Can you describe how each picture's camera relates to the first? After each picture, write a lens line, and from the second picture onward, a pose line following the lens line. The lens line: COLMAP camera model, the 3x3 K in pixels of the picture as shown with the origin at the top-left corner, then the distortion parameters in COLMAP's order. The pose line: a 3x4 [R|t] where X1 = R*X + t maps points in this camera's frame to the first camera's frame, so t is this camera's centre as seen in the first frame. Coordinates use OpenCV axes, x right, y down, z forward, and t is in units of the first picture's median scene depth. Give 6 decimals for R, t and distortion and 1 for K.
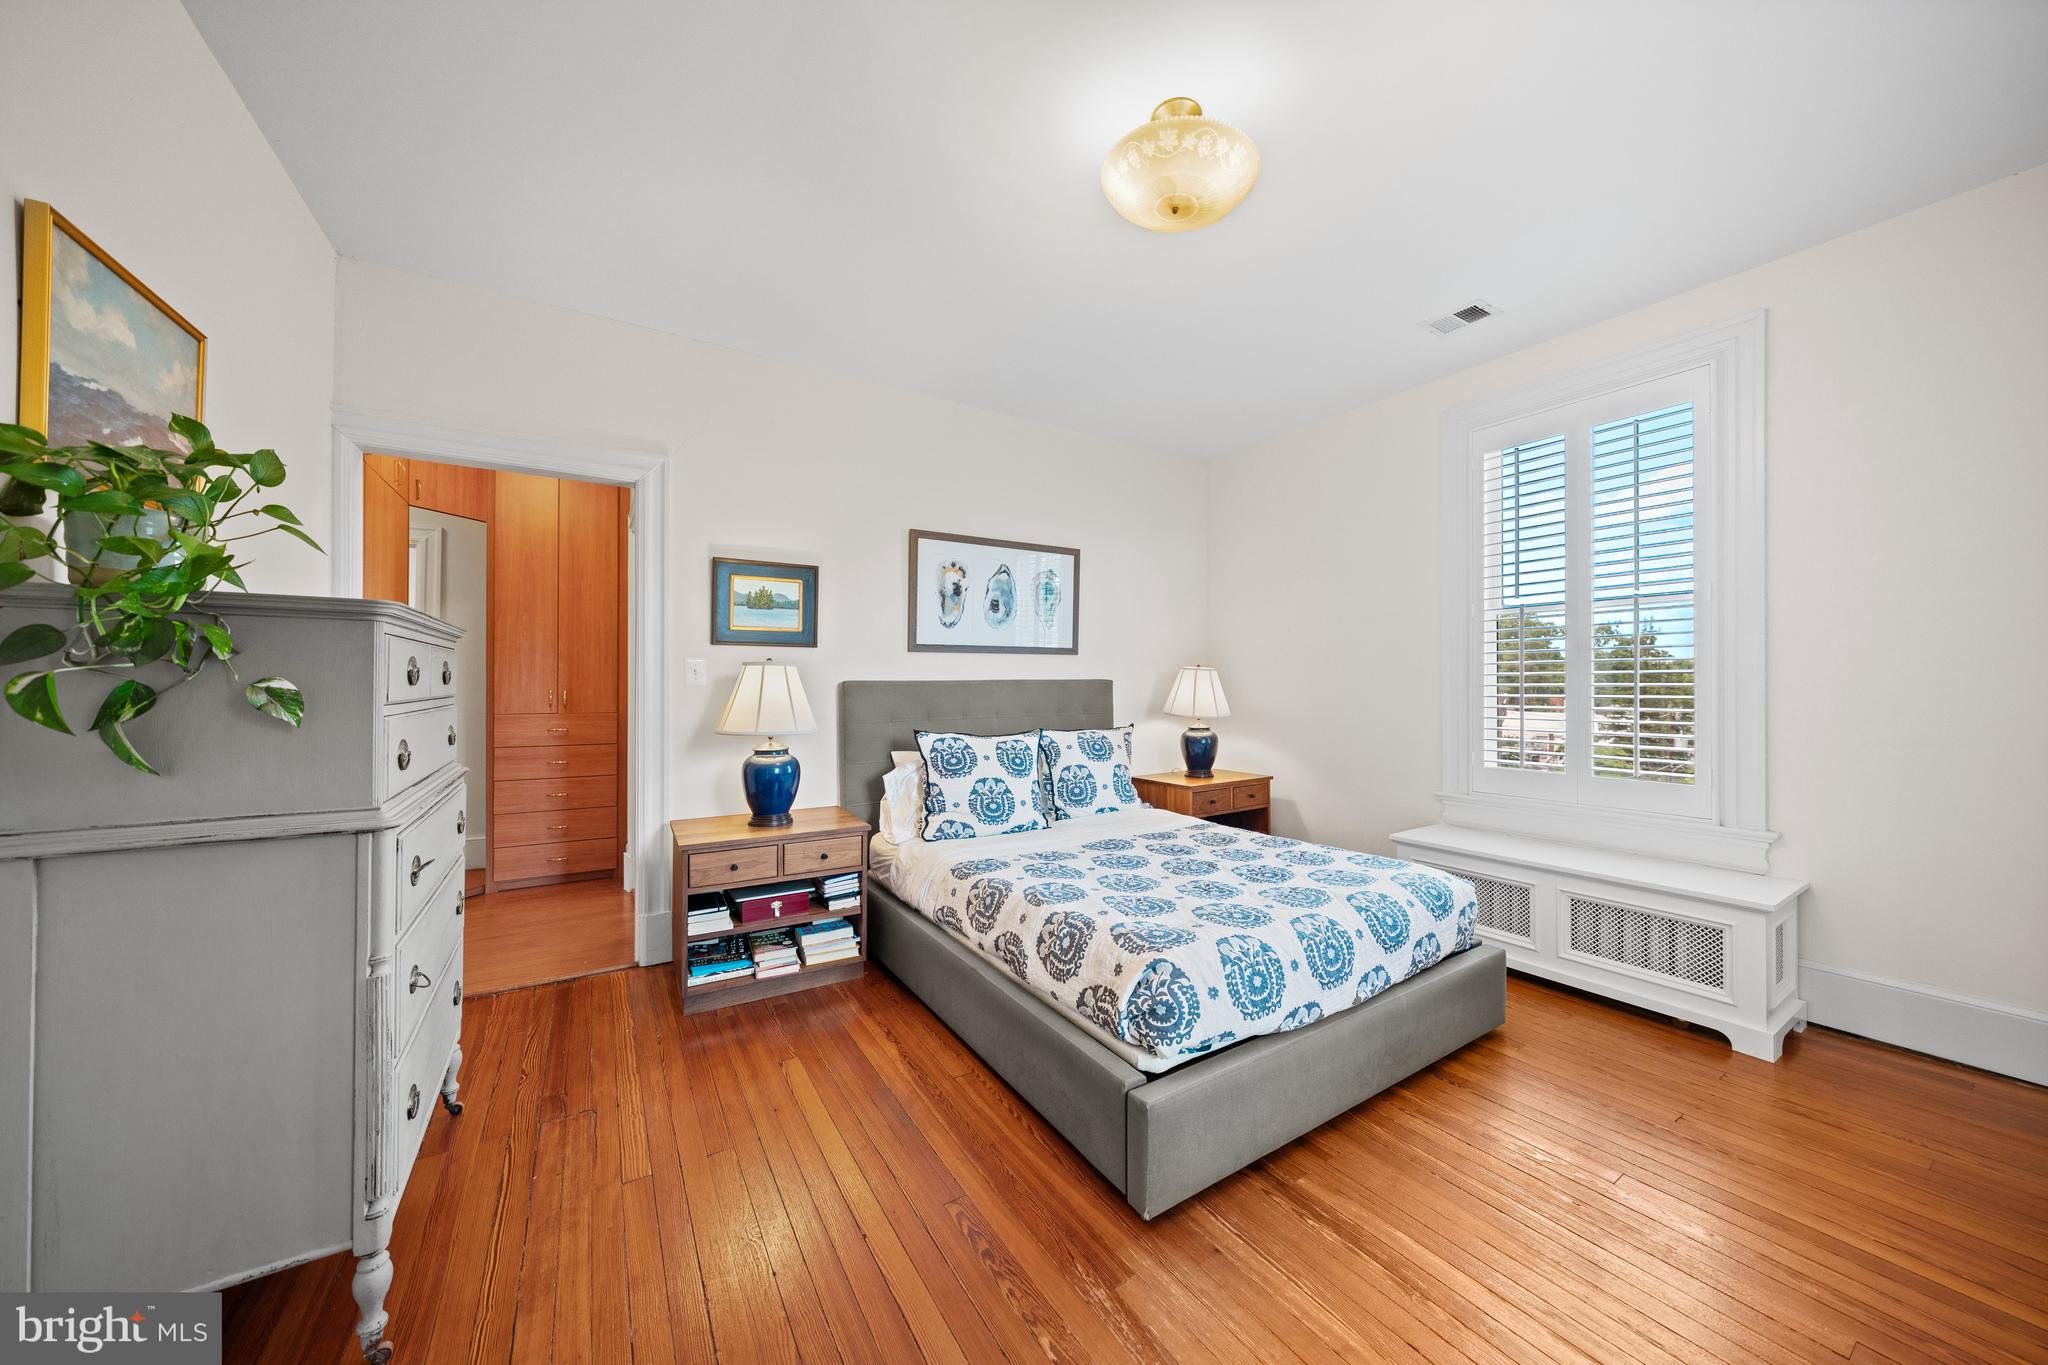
lens RADIAL K [[705.9, 0, 1022.2], [0, 705.9, 677.2], [0, 0, 1]] dist [-0.001505, -0.000139]
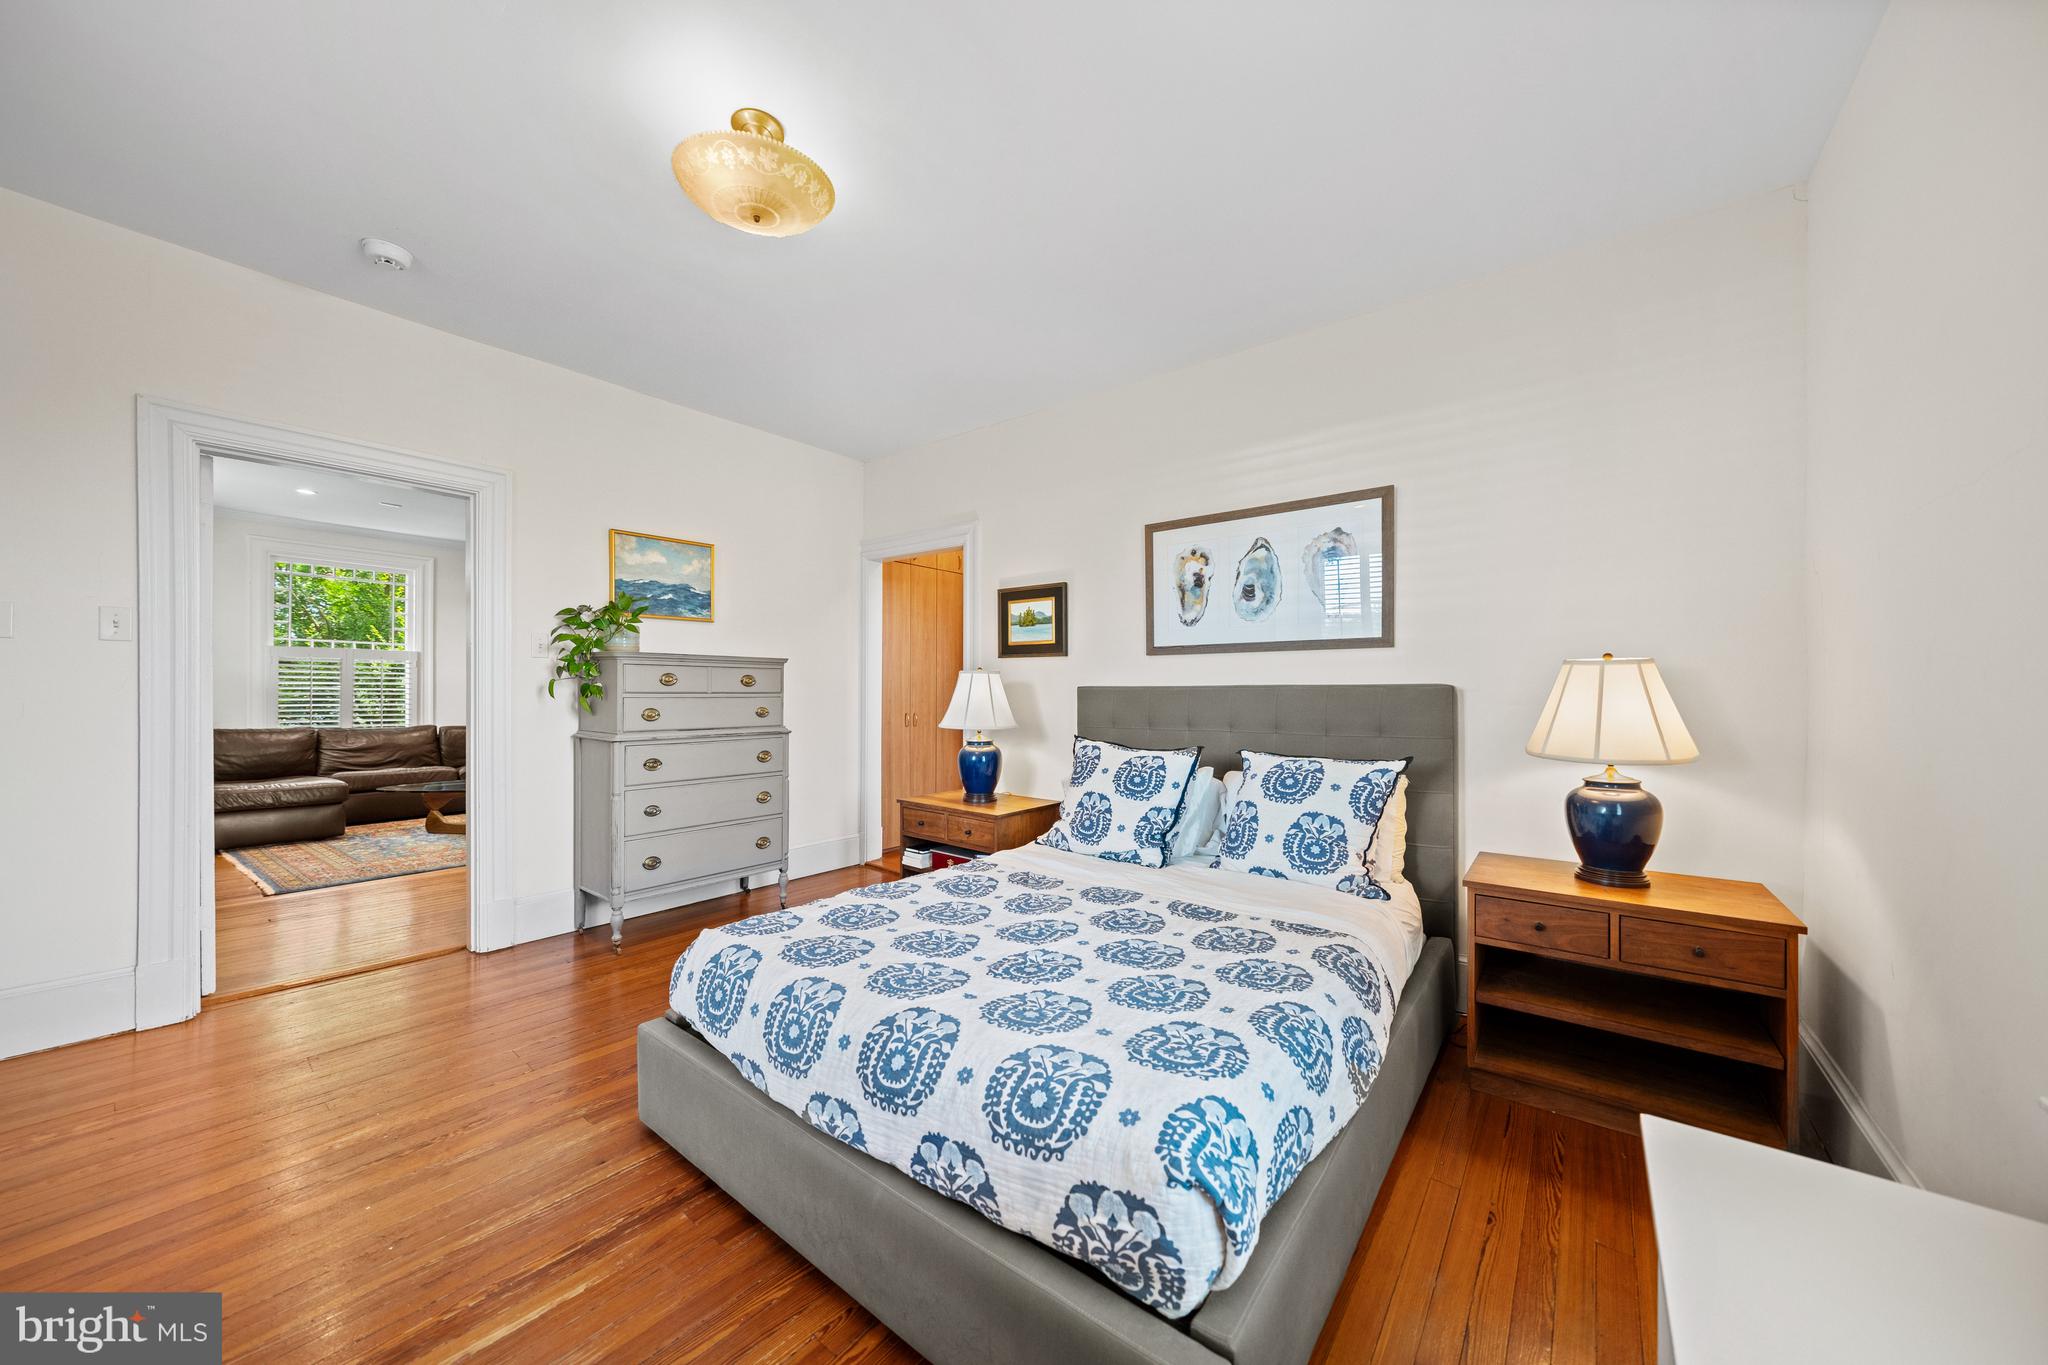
lens RADIAL K [[705.9, 0, 1014.1], [0, 705.9, 686.5], [0, 0, 1]] dist [-0.001505, -0.000139]
pose [[0.323899, -0.003789, -0.946084, 0.653923], [-0.001991, 0.999987, -0.004687, 0.009801], [0.946090, 0.003402, 0.323887, 0.512570]]
